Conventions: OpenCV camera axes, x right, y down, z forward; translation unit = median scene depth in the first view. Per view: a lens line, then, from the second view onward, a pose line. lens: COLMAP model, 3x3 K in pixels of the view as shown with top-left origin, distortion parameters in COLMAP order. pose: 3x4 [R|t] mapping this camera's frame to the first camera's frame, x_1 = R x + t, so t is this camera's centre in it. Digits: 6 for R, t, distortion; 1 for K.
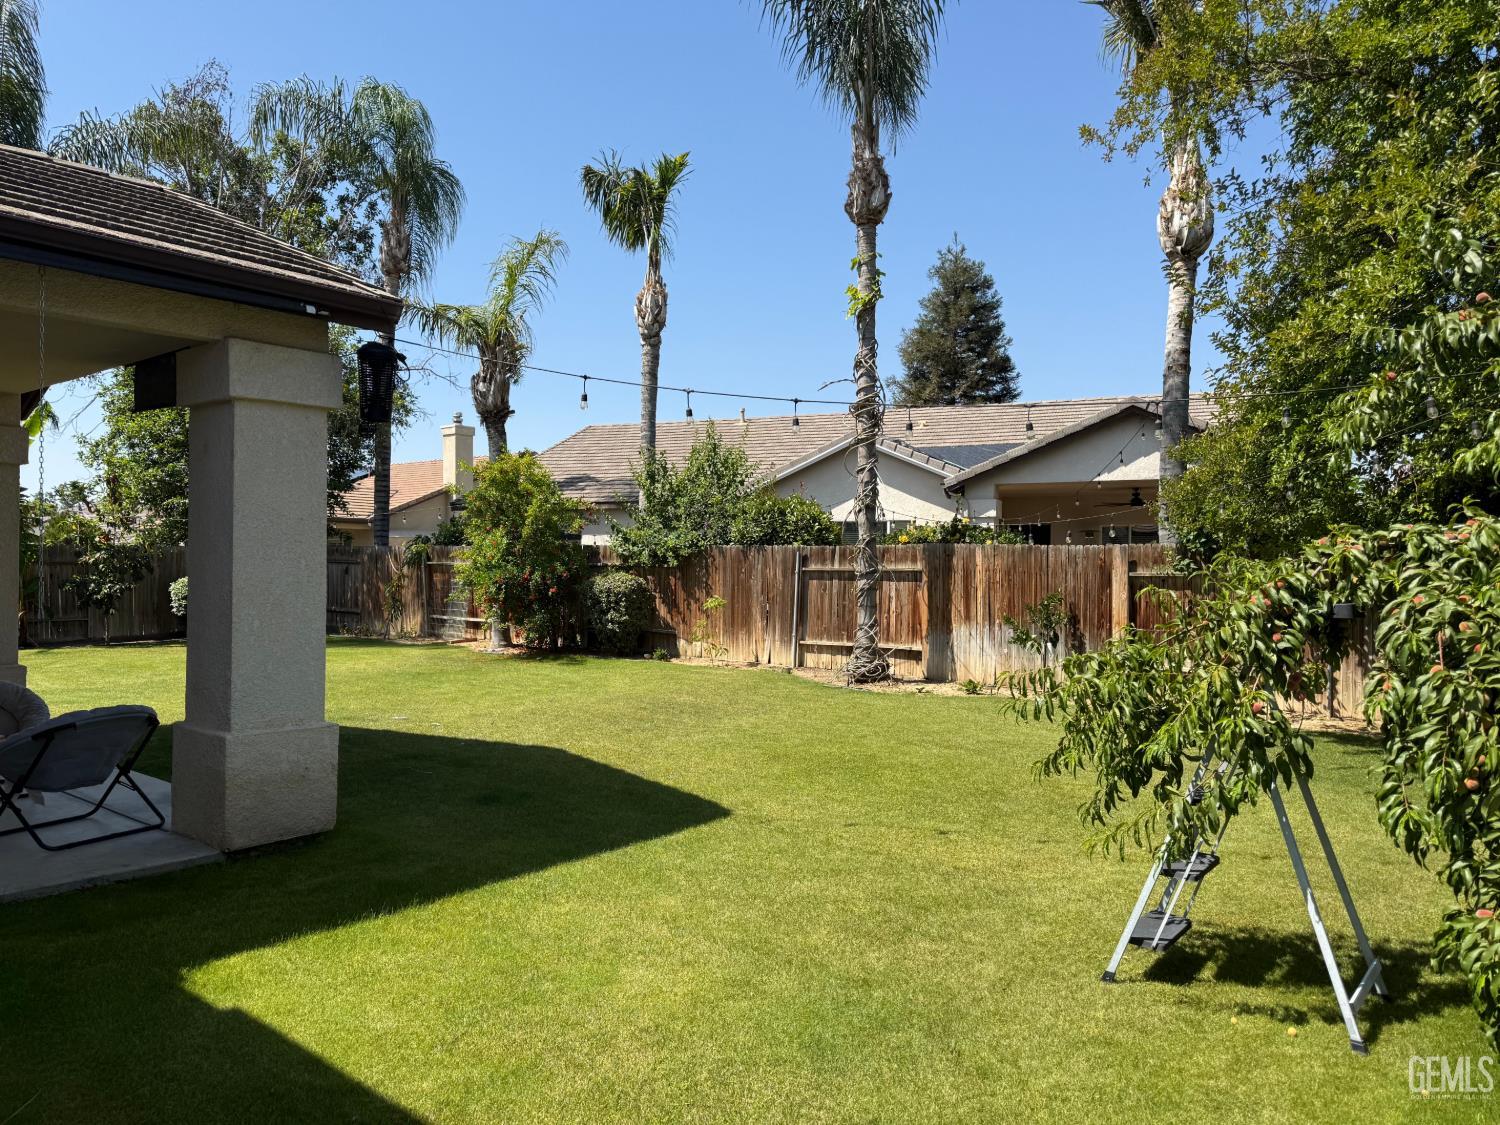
lens RADIAL K [[1051.5, 0, 750.0], [0, 1051.5, 562.5], [0, 0, 1]] dist [0.106505, -0.143158]
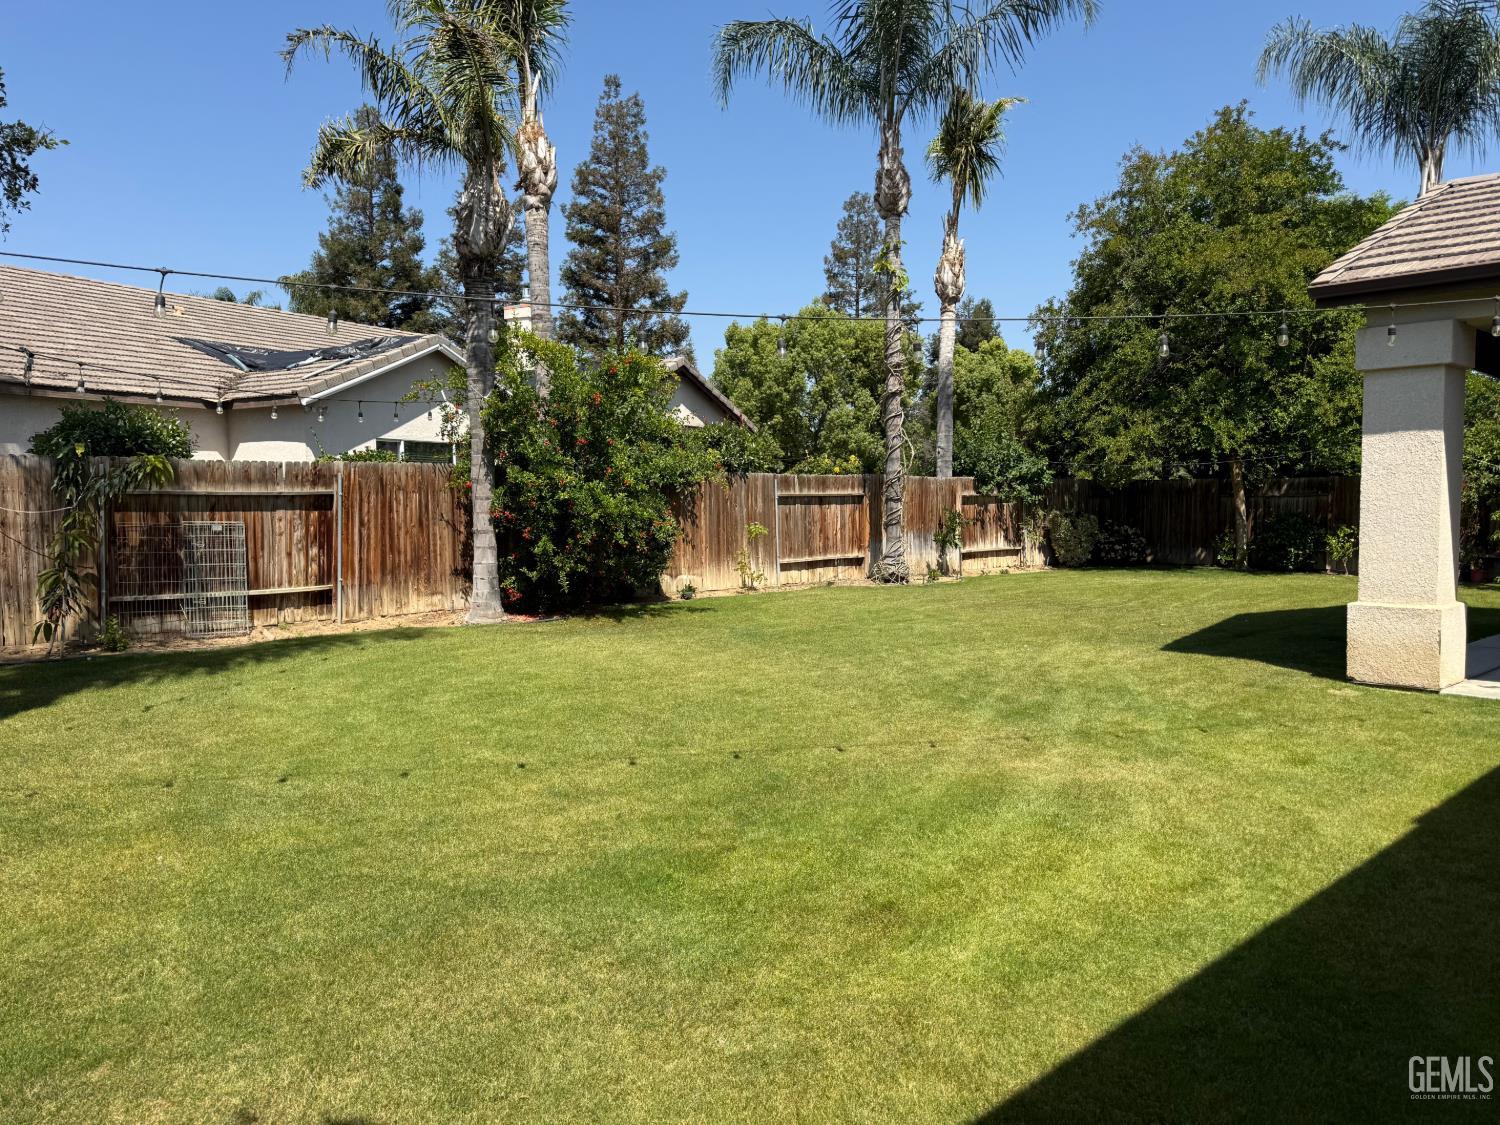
lens RADIAL K [[1051.5, 0, 750.0], [0, 1051.5, 562.5], [0, 0, 1]] dist [0.106505, -0.143158]
pose [[0.149128, -0.070504, 0.986301, -1.098990], [0.003300, 0.997485, 0.070804, -0.001483], [-0.988812, -0.007304, 0.148985, 0.920970]]
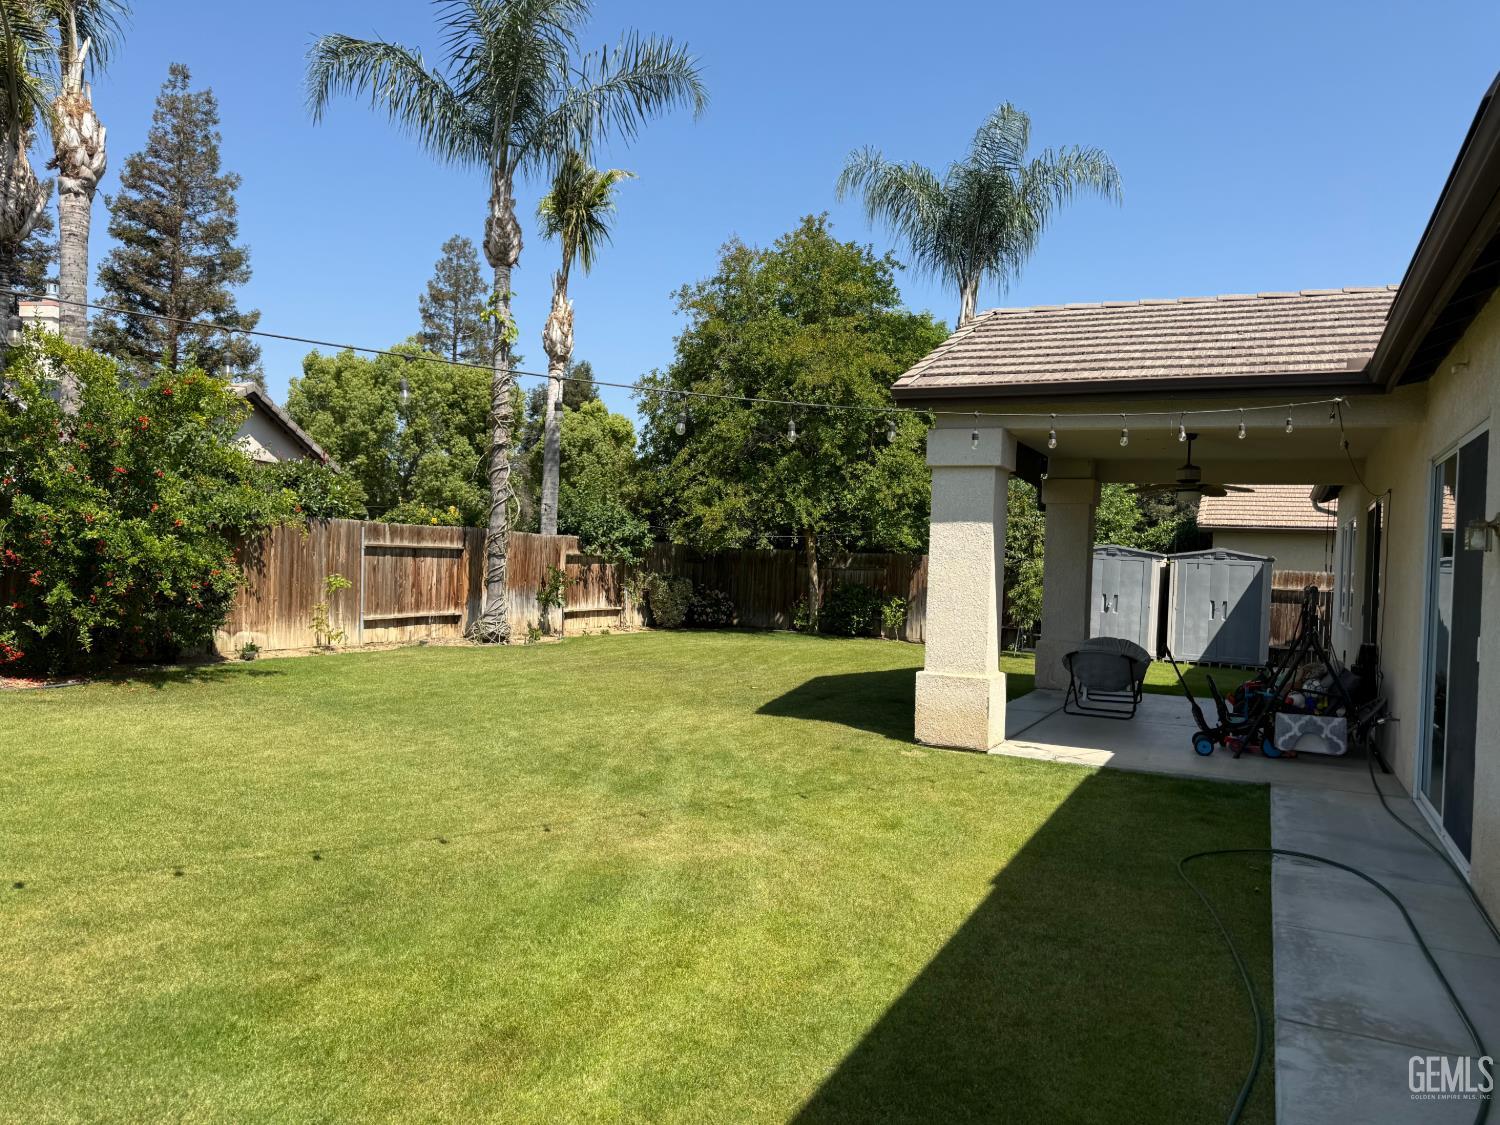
lens RADIAL K [[1051.5, 0, 750.0], [0, 1051.5, 562.5], [0, 0, 1]] dist [0.106505, -0.143158]
pose [[-0.230403, -0.022471, 0.972836, -1.072401], [-0.047553, 0.998799, 0.011809, -0.006603], [-0.971933, -0.043540, -0.231195, 0.935698]]
